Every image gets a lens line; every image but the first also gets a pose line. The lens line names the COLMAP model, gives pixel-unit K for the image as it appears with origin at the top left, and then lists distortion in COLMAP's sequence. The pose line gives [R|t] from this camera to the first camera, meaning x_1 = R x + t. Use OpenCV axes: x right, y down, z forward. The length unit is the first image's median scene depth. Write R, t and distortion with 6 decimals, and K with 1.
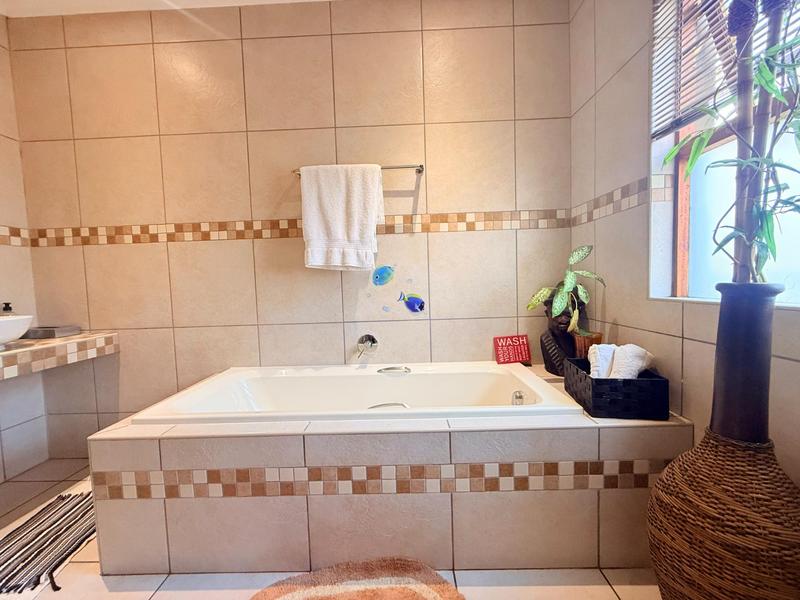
lens RADIAL K [[319.2, 0, 398.8], [0, 319.2, 299.1], [0, 0, 1]] dist [0.001211, -0.000299]
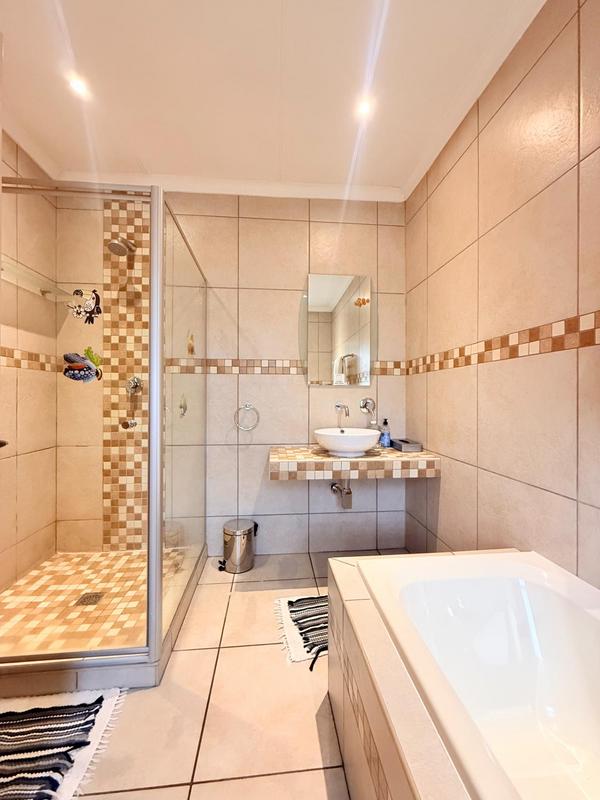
lens RADIAL K [[319.2, 0, 298.8], [0, 319.2, 397.1], [0, 0, 1]] dist [0.001211, -0.000299]
pose [[0.109717, 0.034555, -0.993362, 0.056899], [-0.058642, 0.997880, 0.028235, -0.092280], [0.992231, 0.055155, 0.111511, 0.469354]]
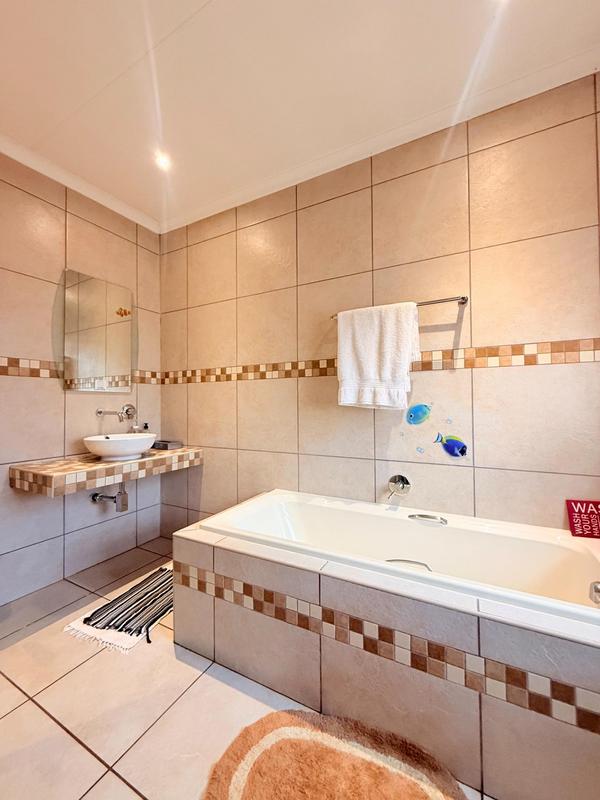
lens RADIAL K [[319.2, 0, 300.7], [0, 319.2, 398.1], [0, 0, 1]] dist [0.001211, -0.000299]
pose [[0.893550, 0.018065, -0.448600, 0.066315], [-0.047085, 0.997451, -0.053621, -0.056871], [0.446488, 0.069036, 0.892122, -0.002377]]
